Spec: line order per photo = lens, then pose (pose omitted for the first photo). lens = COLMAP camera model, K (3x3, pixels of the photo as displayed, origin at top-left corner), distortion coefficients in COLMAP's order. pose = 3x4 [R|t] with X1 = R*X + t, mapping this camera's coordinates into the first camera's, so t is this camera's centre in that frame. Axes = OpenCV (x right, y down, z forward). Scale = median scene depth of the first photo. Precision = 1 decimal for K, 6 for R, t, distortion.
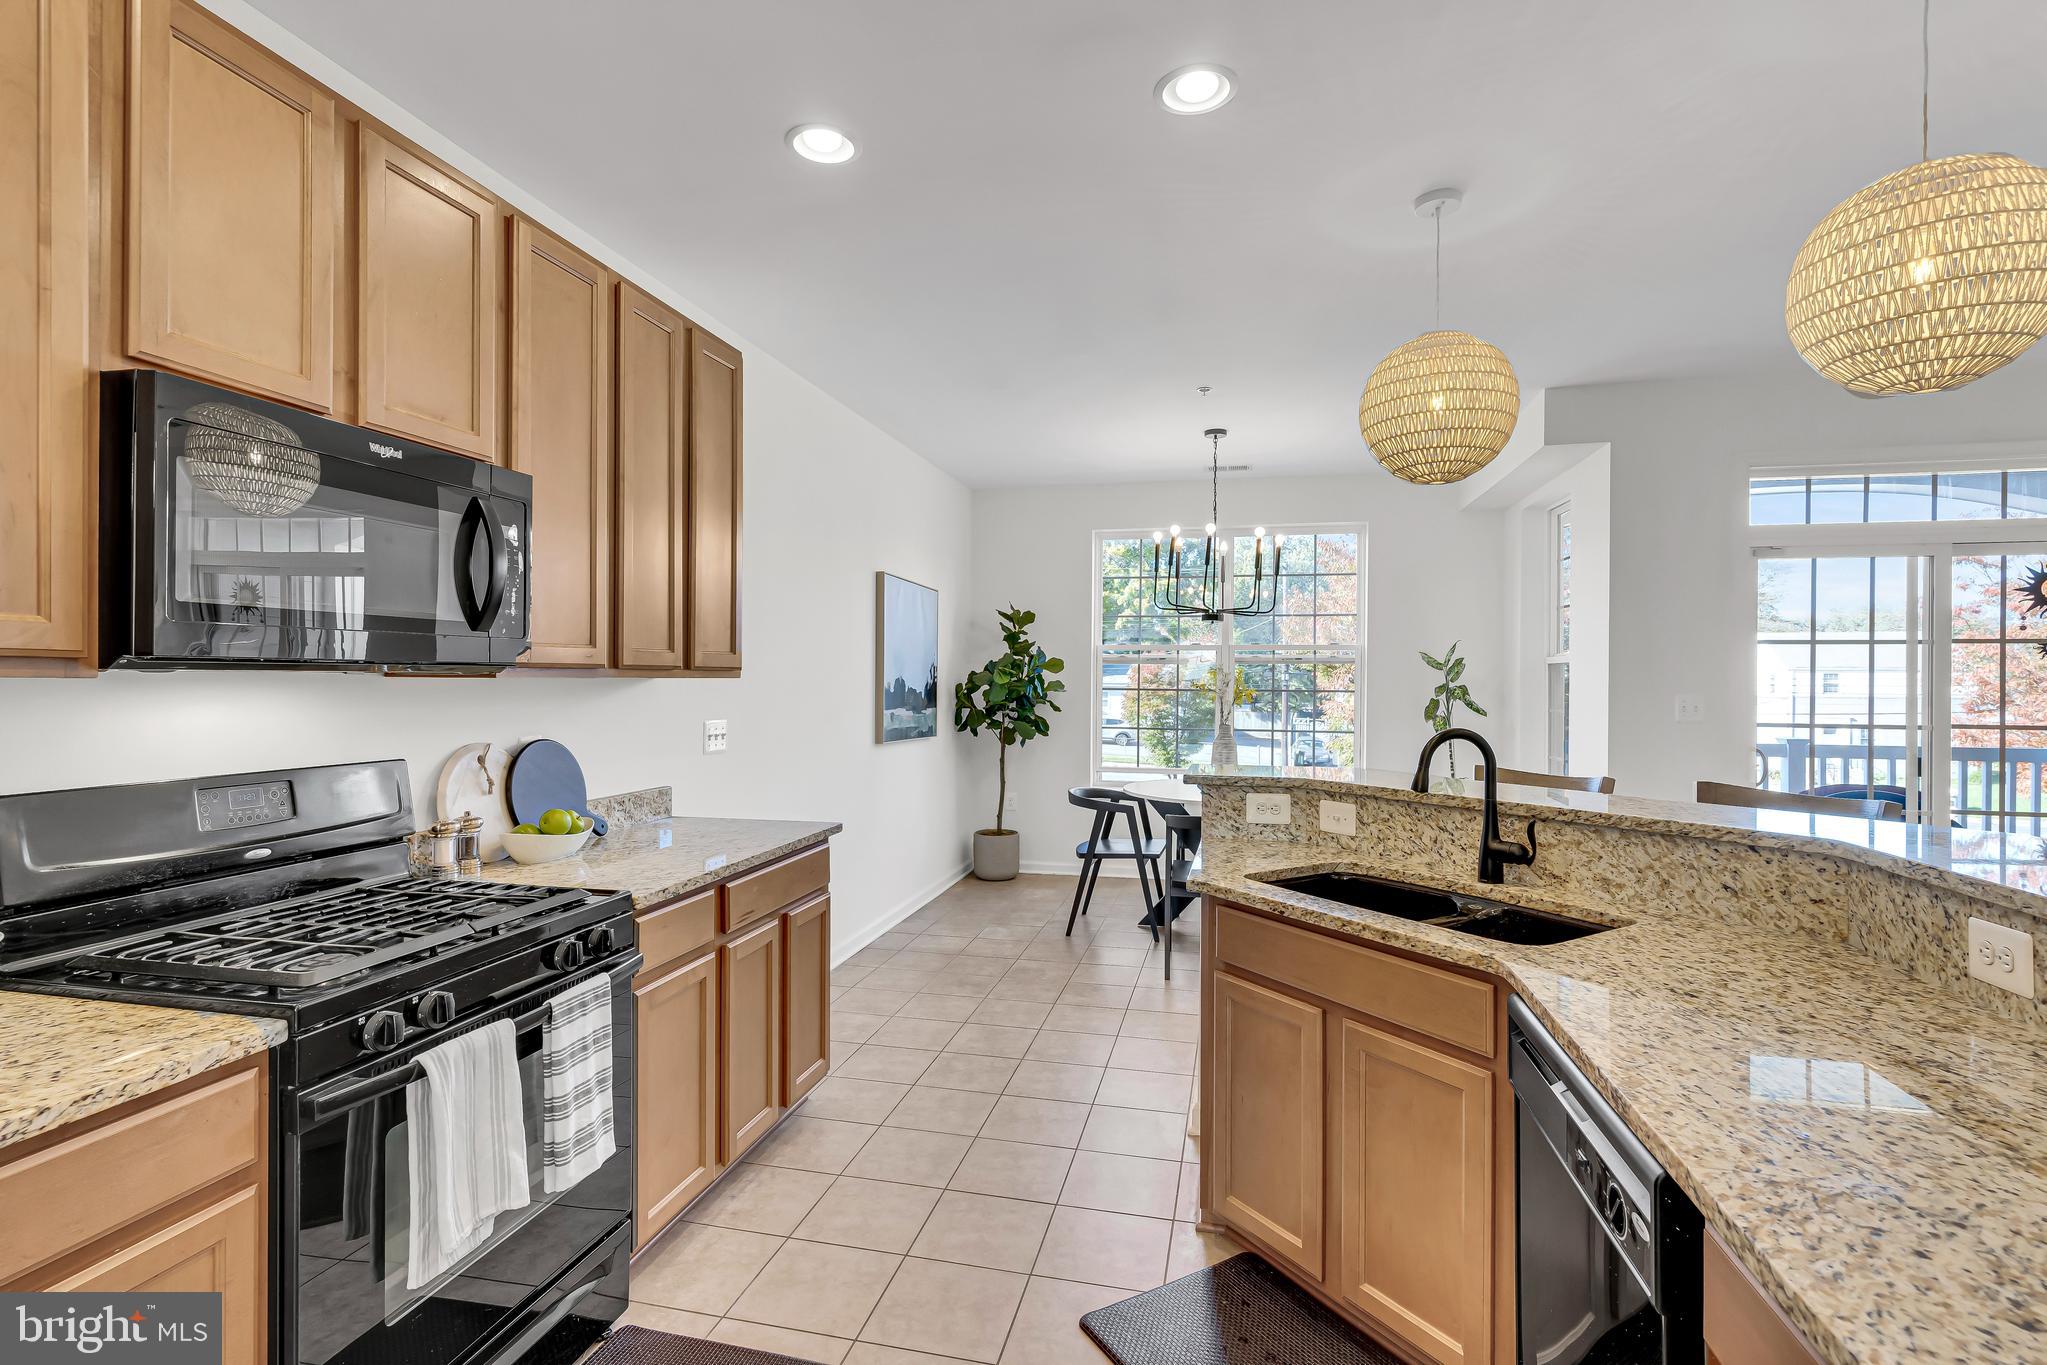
lens RADIAL K [[980.2, 0, 1017.4], [0, 980.2, 683.1], [0, 0, 1]] dist [0.003323, 0.000624]
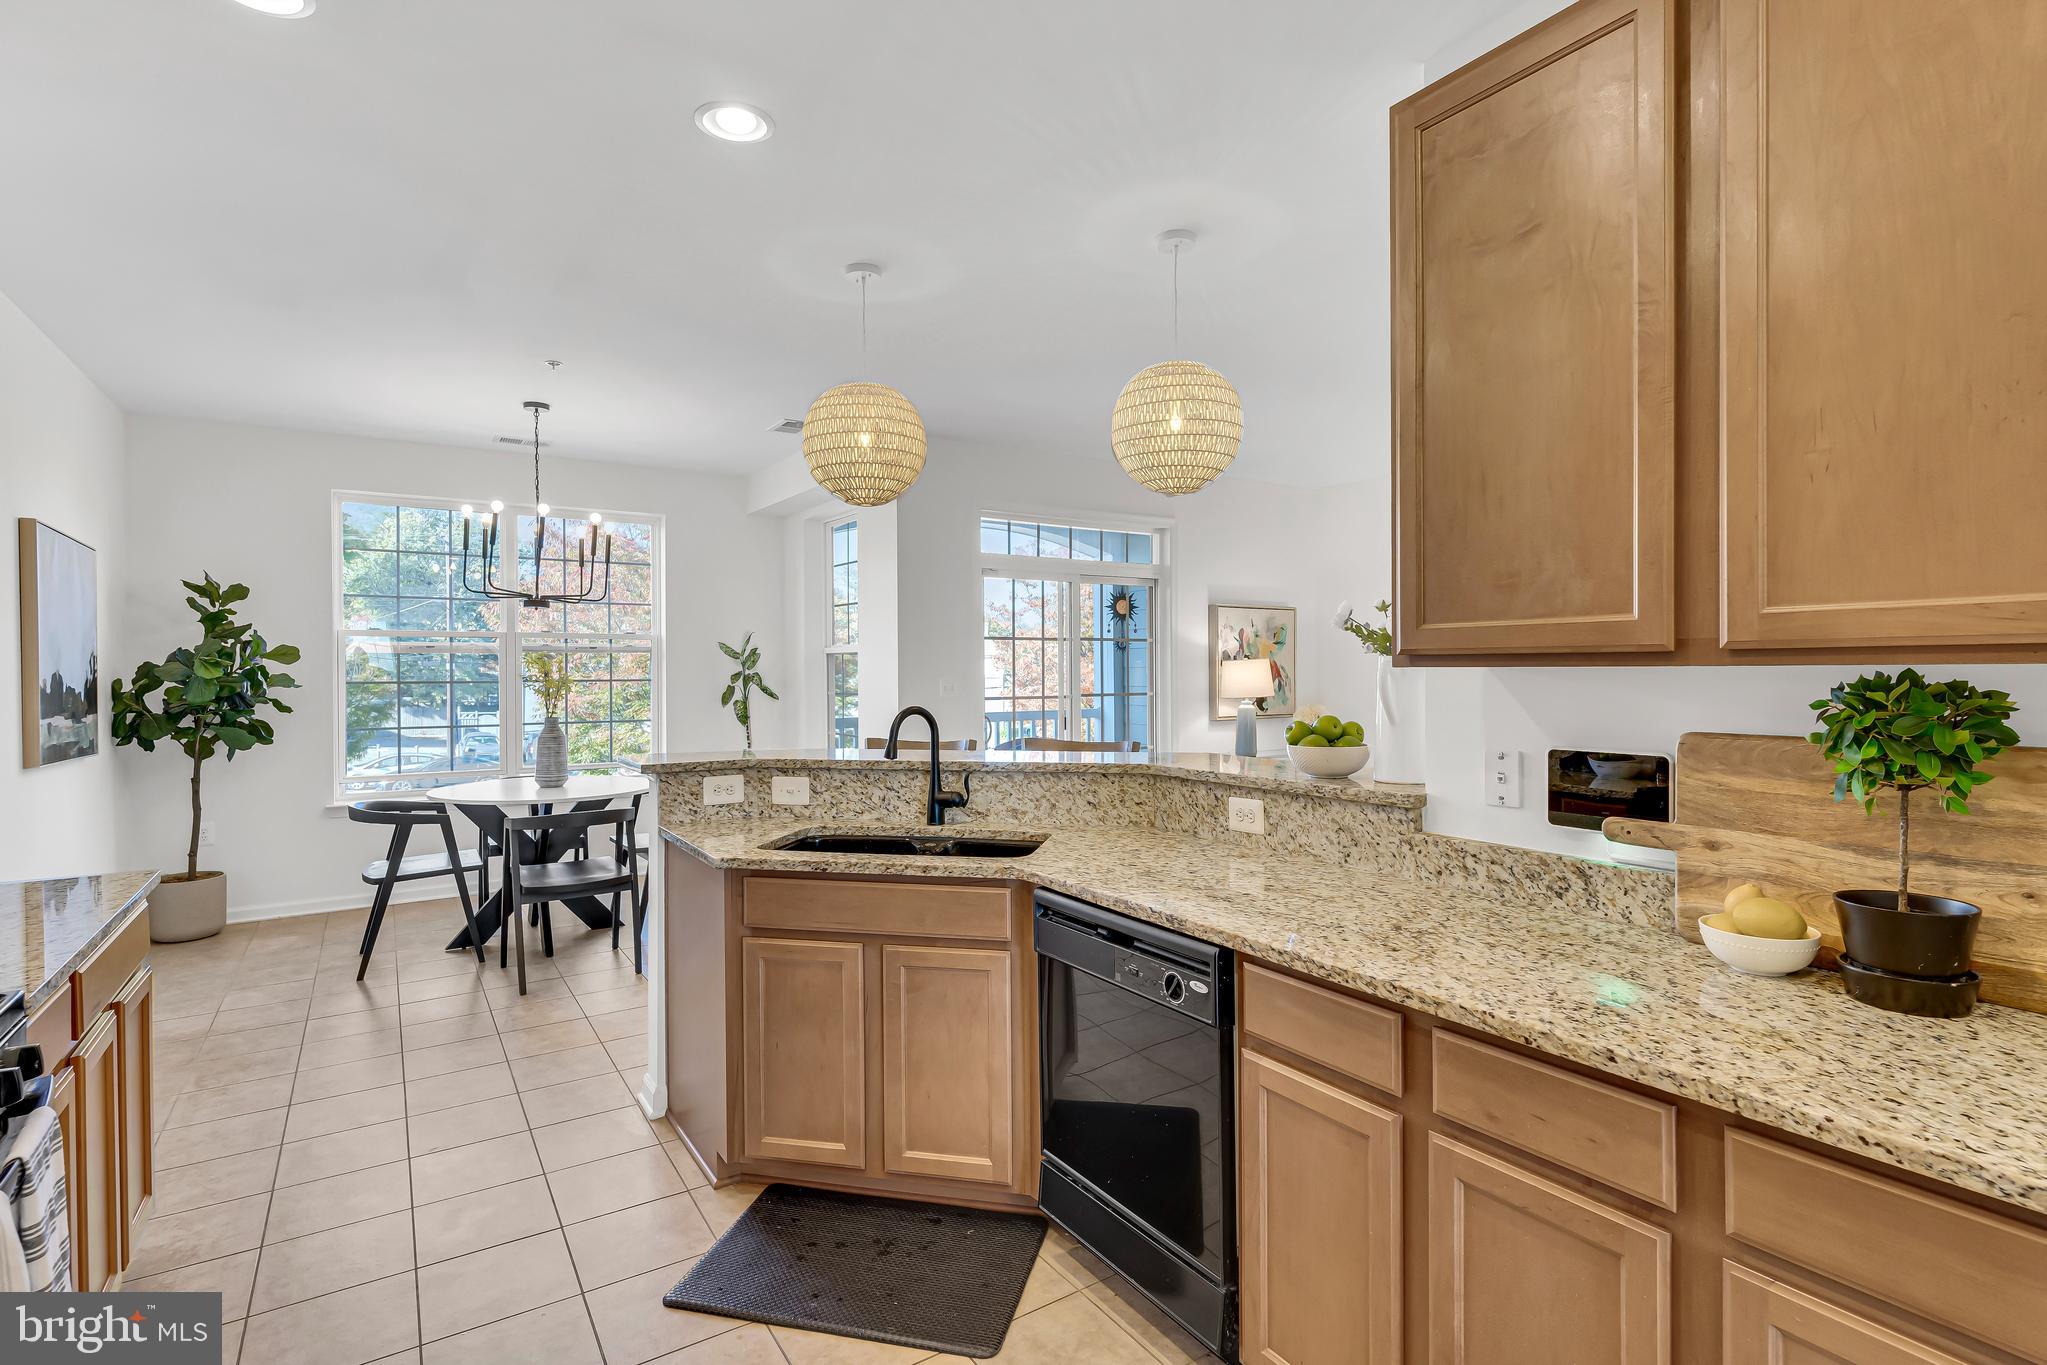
lens RADIAL K [[988.4, 0, 1039.6], [0, 988.4, 678.4], [0, 0, 1]] dist [0.002204, -0.000138]
pose [[0.681729, -0.017461, 0.731397, -0.201765], [0.012246, 0.999847, 0.012455, -0.001918], [-0.731503, 0.000466, 0.681838, 0.007836]]
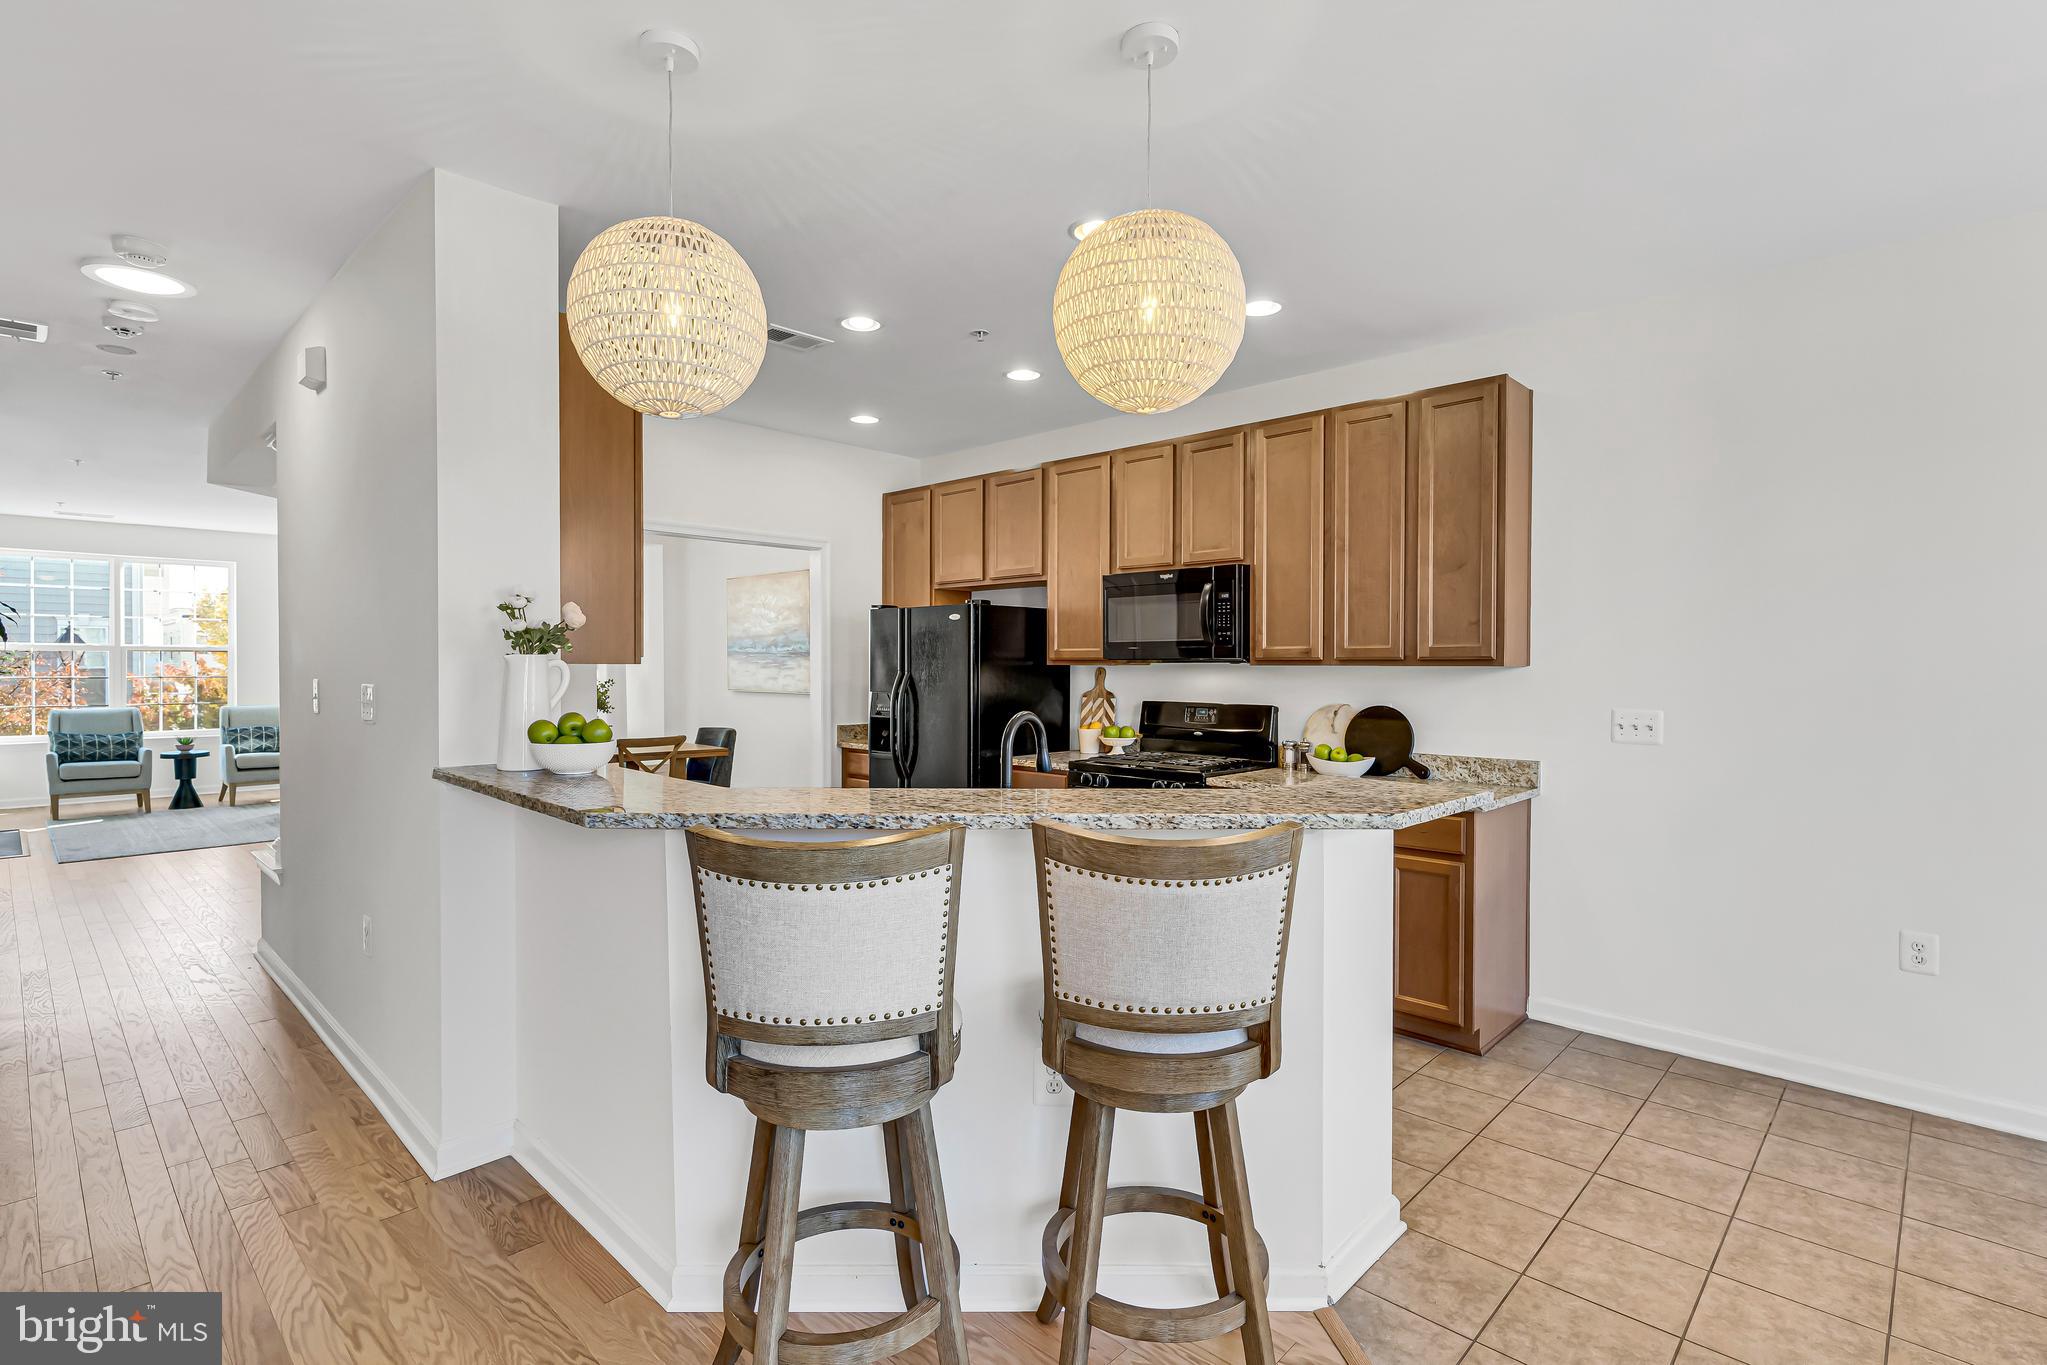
lens RADIAL K [[988.4, 0, 1039.6], [0, 988.4, 678.4], [0, 0, 1]] dist [0.002204, -0.000138]
pose [[-0.502685, 0.005919, -0.864449, 0.721353], [-0.009987, 0.999870, 0.012654, -0.000422], [0.864412, 0.014995, -0.502561, 0.833449]]
